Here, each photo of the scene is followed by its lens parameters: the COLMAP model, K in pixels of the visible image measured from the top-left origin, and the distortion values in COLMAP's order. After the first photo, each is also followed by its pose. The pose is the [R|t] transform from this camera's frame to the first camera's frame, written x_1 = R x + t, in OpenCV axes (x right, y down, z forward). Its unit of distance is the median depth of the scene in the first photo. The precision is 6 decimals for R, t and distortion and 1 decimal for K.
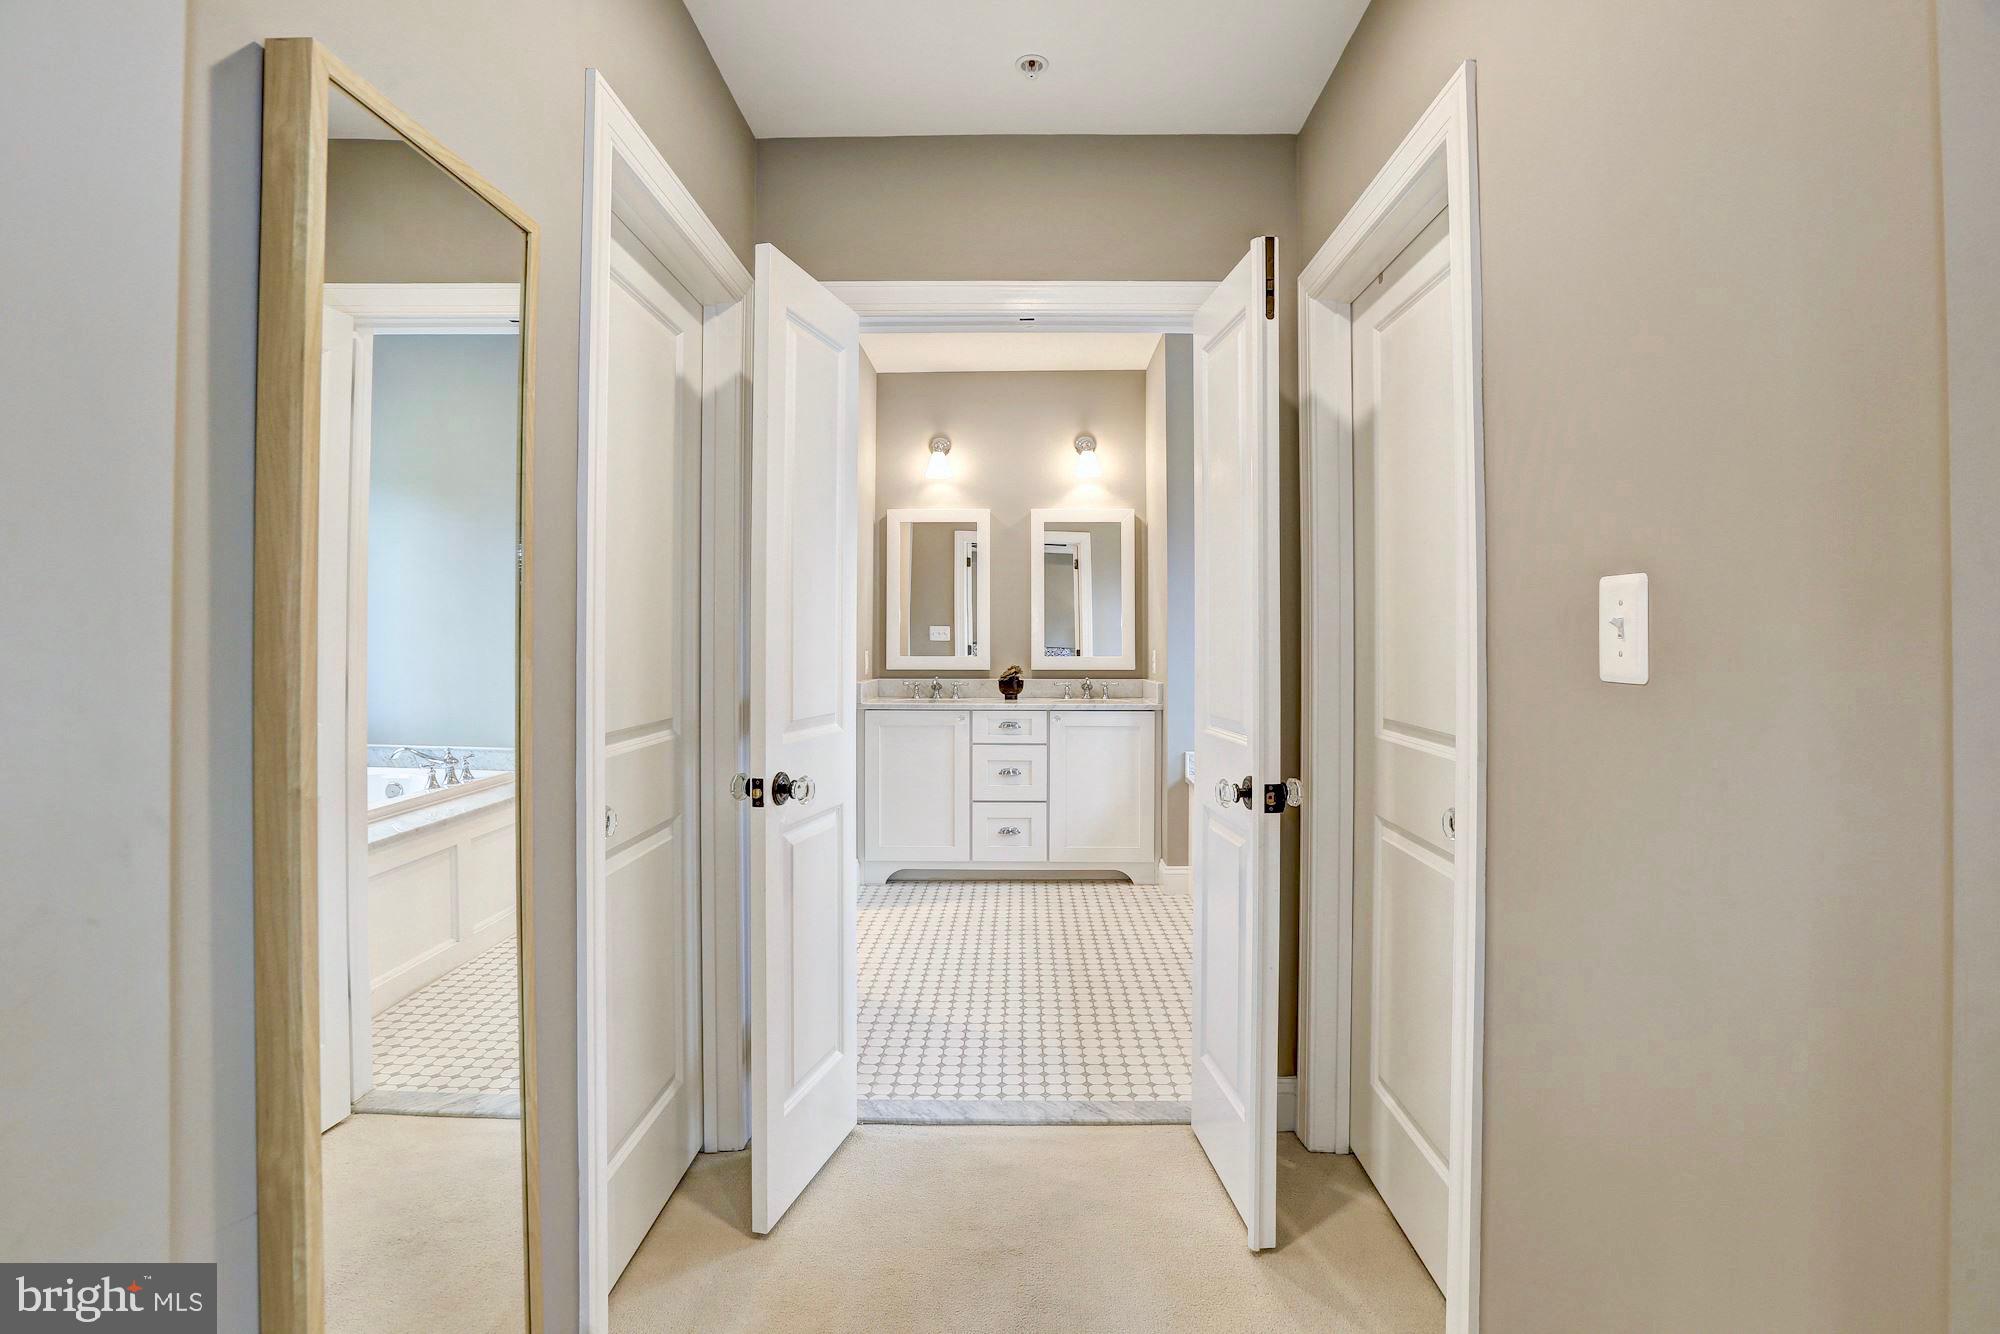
lens RADIAL K [[916.0, 0, 1005.5], [0, 916.0, 630.1], [0, 0, 1]] dist [-0.049928, 0.000163]
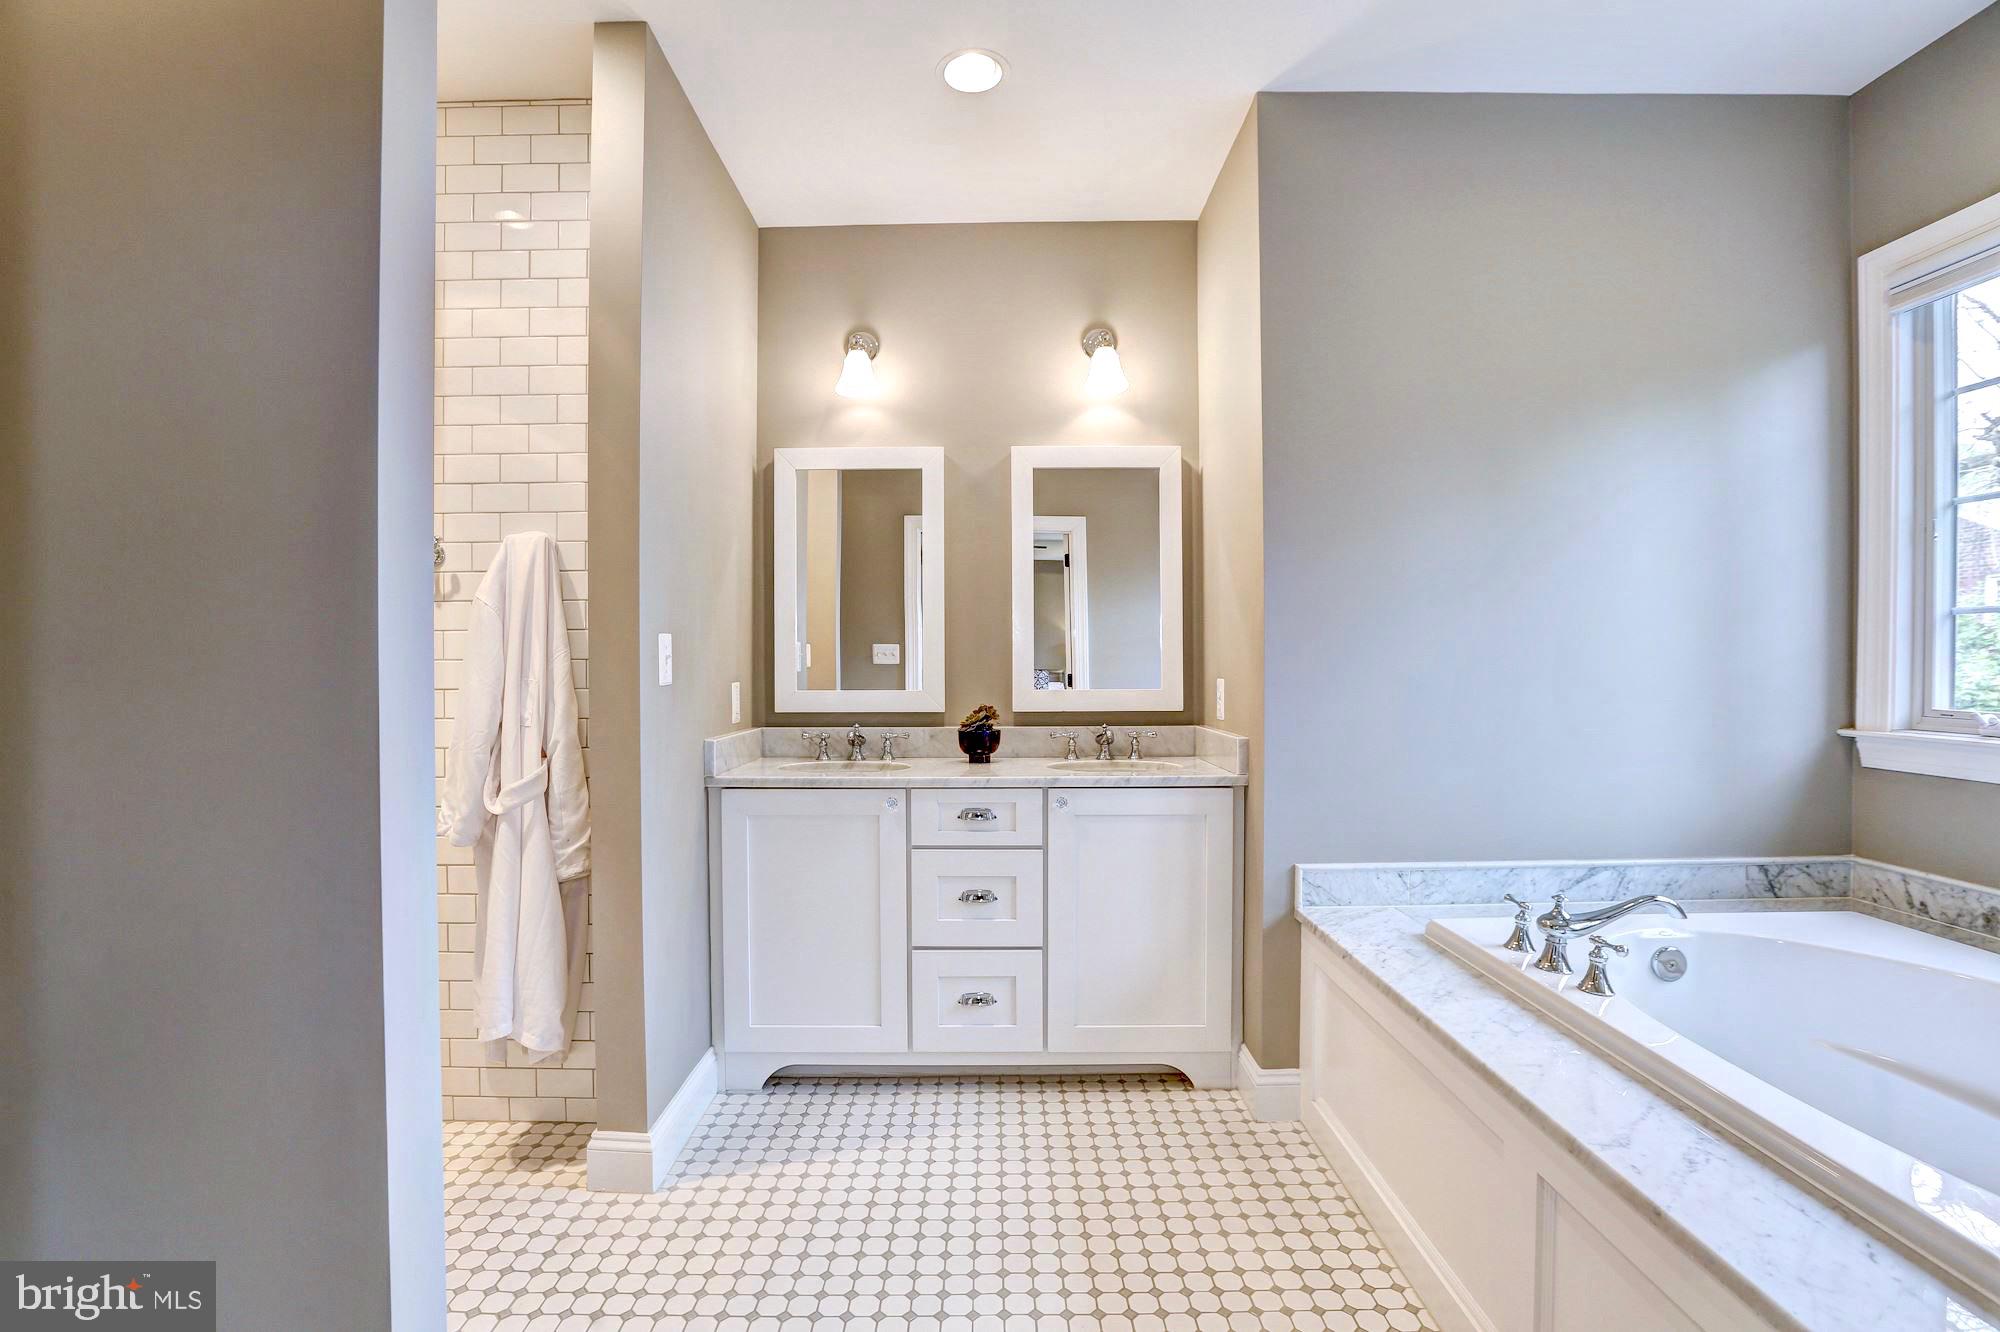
lens RADIAL K [[908.3, 0, 1000.0], [0, 908.3, 666.0], [0, 0, 1]] dist [-0.059742, 0.026014]
pose [[0.999699, -0.005117, 0.024000, 0.005452], [0.004742, 0.999866, 0.015645, 0.003529], [-0.024077, -0.015527, 0.999590, 0.401049]]
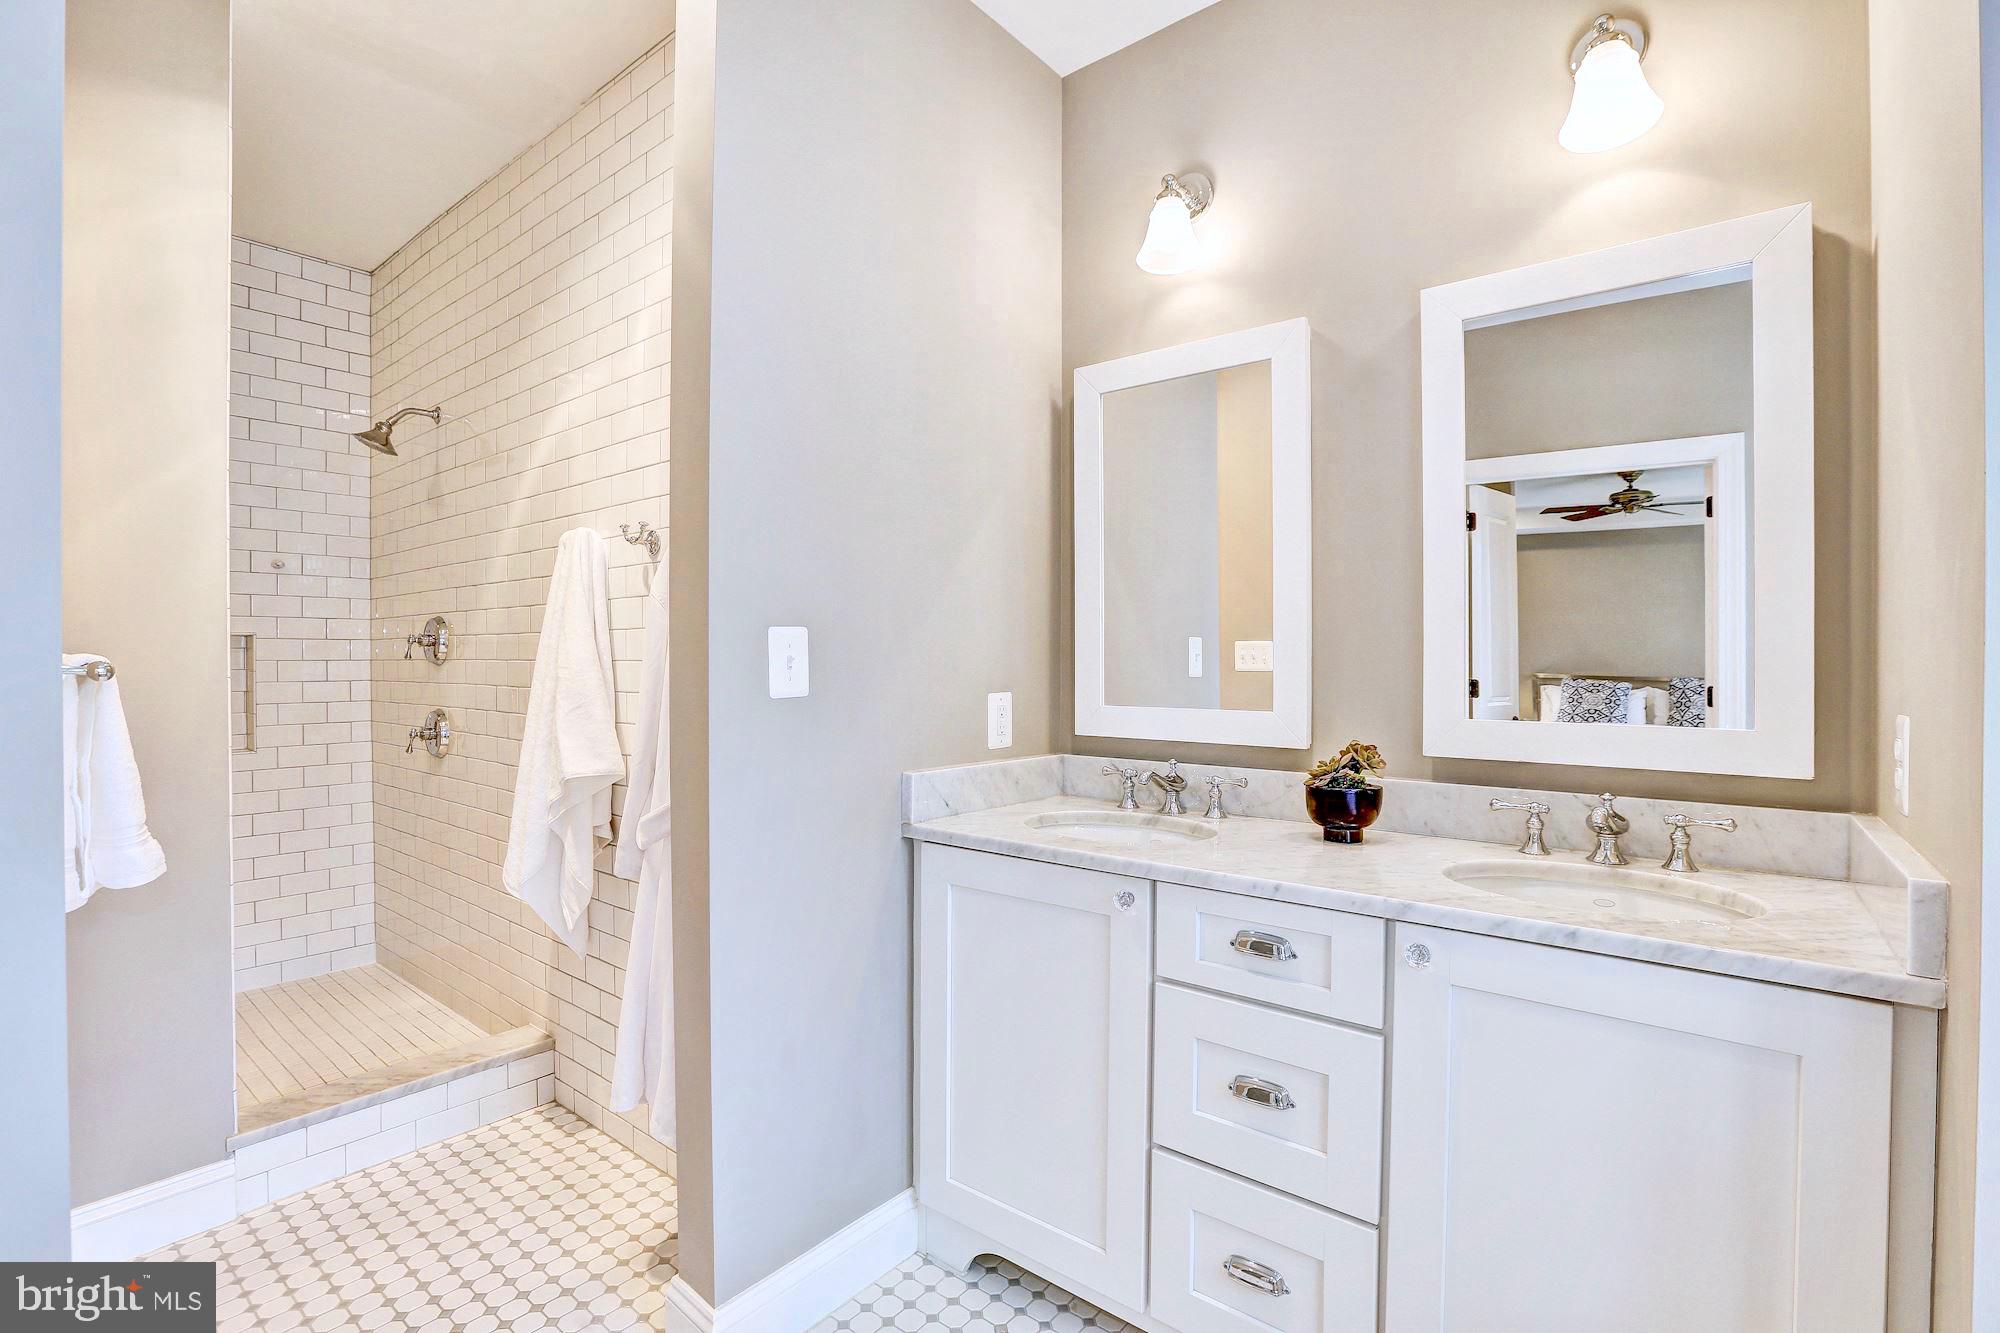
lens RADIAL K [[934.5, 0, 981.4], [0, 934.5, 664.3], [0, 0, 1]] dist [-0.044529, 0.016672]
pose [[0.790661, 0.002232, -0.612250, 0.111460], [0.005464, 0.999928, 0.010702, 0.003909], [0.612230, -0.011807, 0.790592, 0.628026]]
